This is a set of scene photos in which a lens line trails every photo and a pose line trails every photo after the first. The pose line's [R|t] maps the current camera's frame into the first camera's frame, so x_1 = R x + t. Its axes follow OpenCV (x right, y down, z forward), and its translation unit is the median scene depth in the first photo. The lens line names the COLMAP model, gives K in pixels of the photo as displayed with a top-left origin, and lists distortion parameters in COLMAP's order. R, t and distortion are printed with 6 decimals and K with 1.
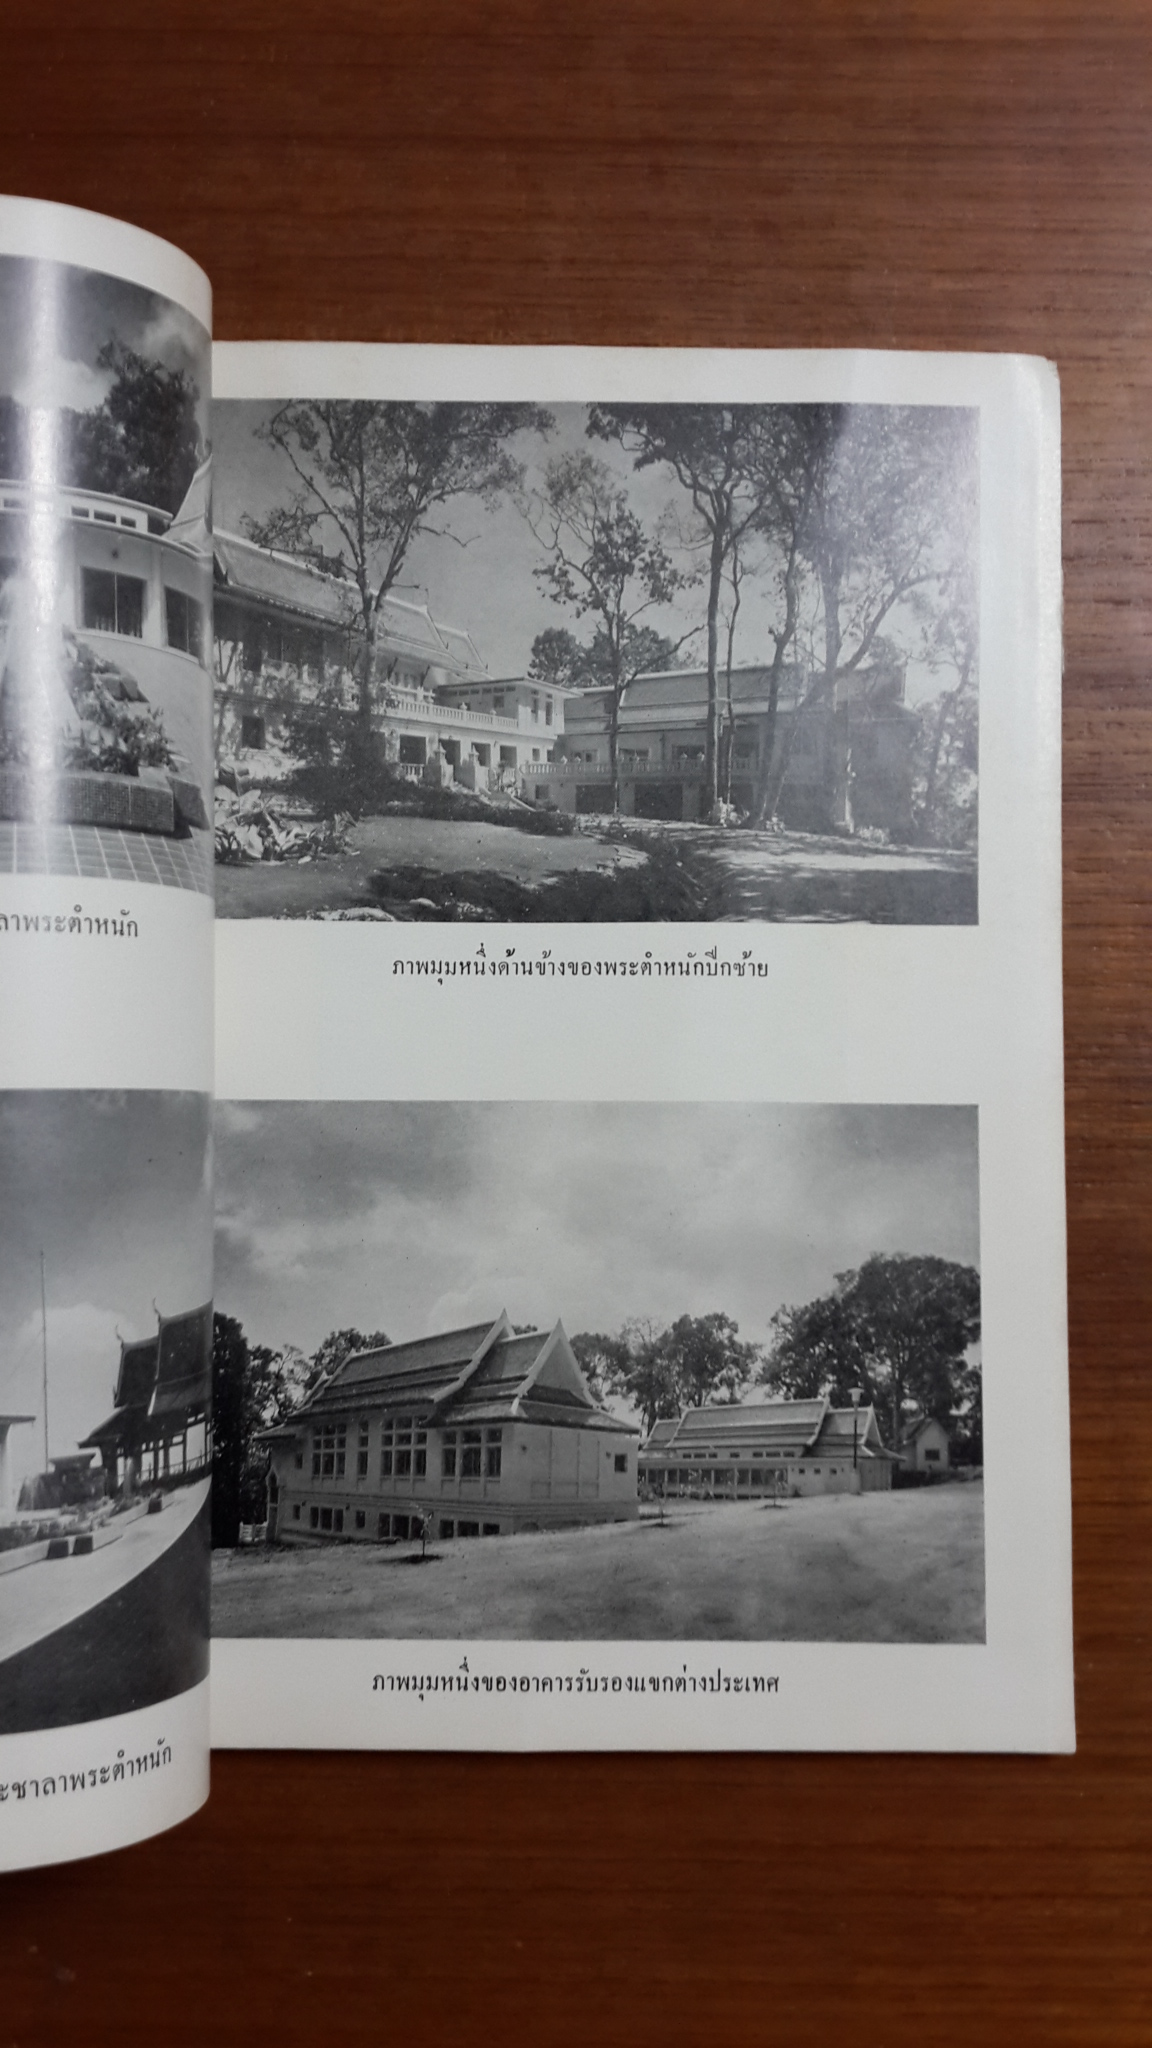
lens RADIAL K [[1814.0, 0, 424.6], [0, 1814.0, 1048.3], [0, 0, 1]] dist [0.046972, -0.032265]
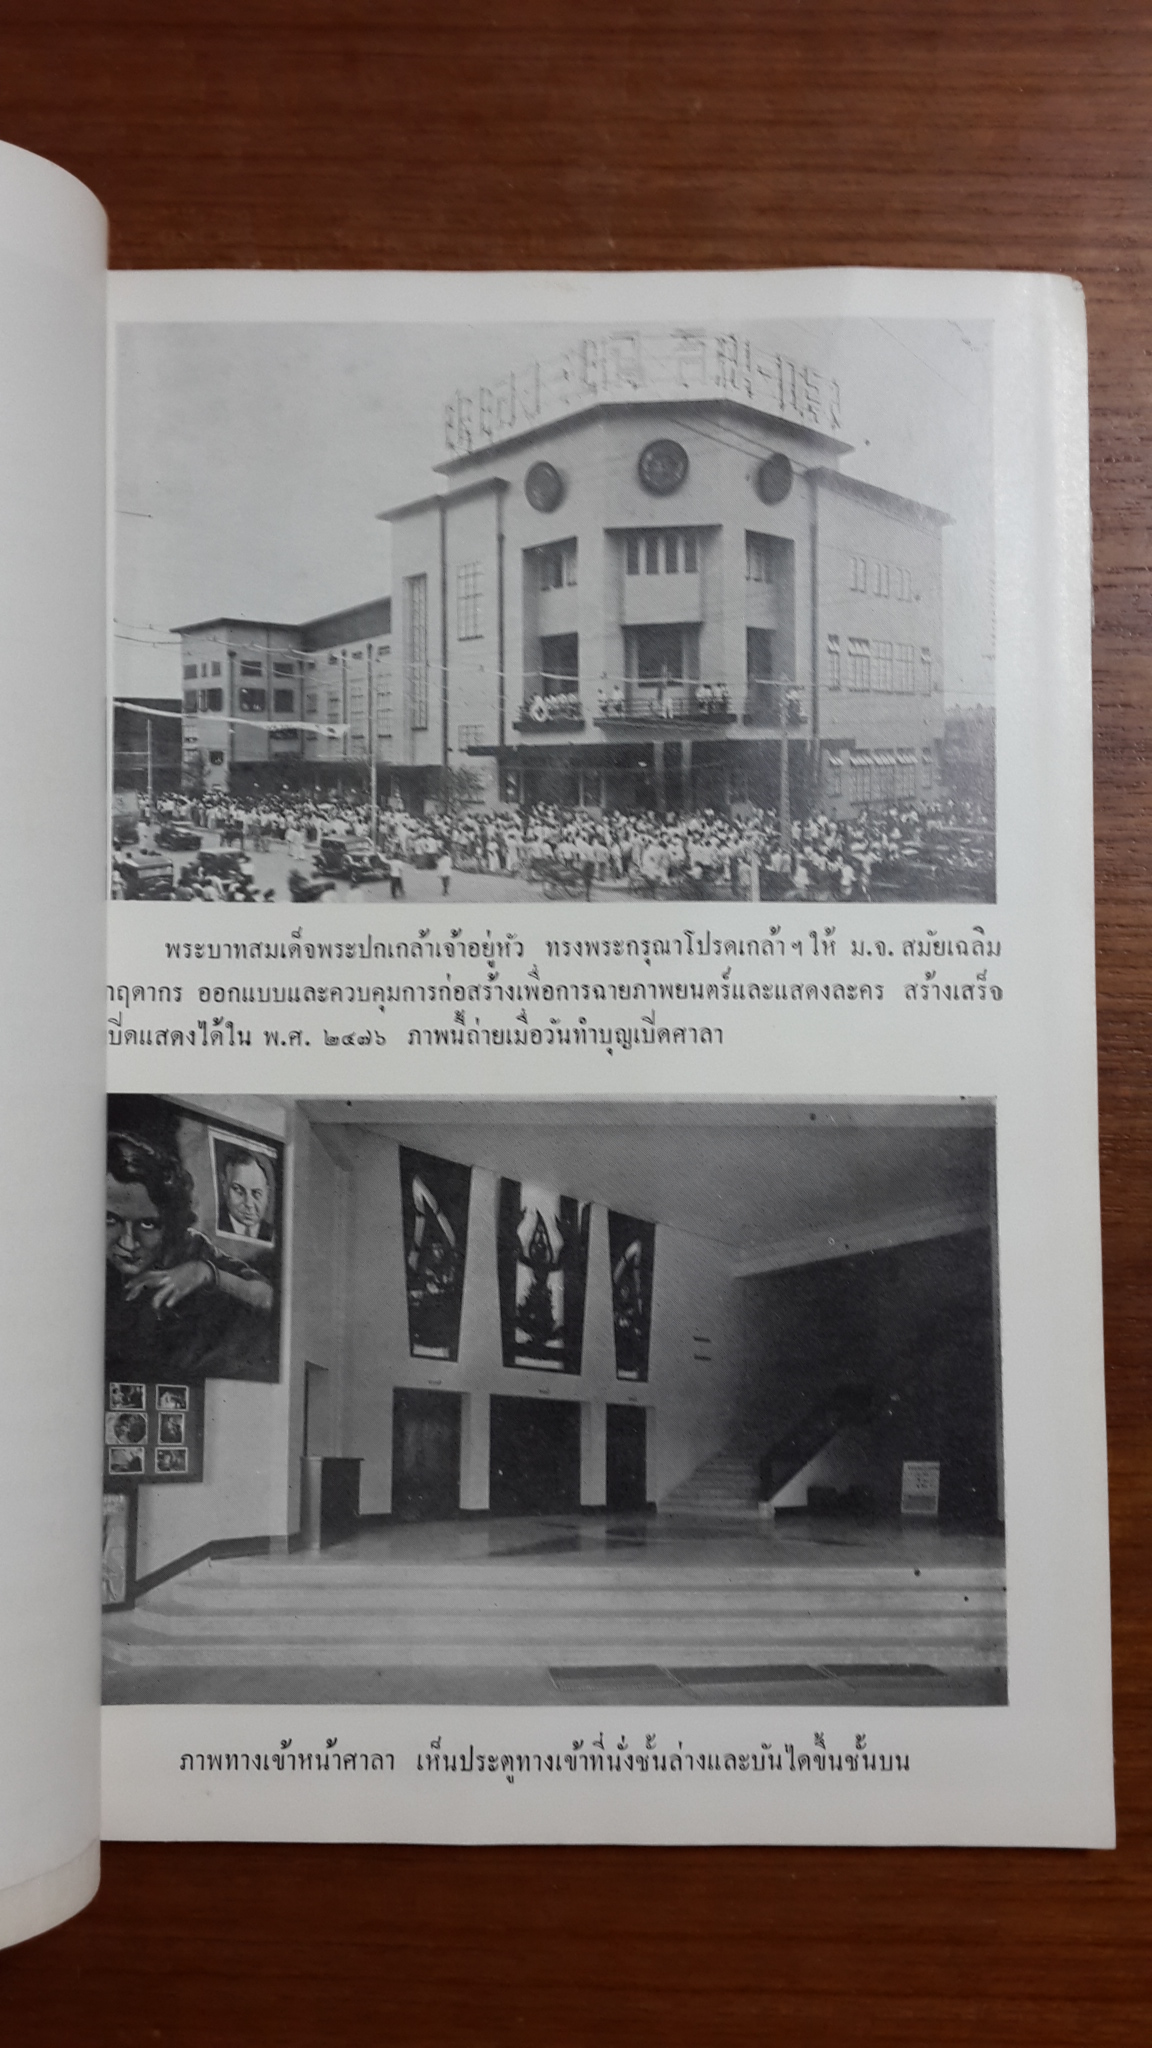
lens RADIAL K [[1993.7, 0, 584.7], [0, 1993.7, 1038.8], [0, 0, 1]] dist [0.022977, 0.000000]
pose [[0.999258, 0.009001, -0.037452, 0.283365], [-0.009651, 0.999805, -0.017229, 0.020459], [0.037290, 0.017578, 0.999150, 0.024730]]
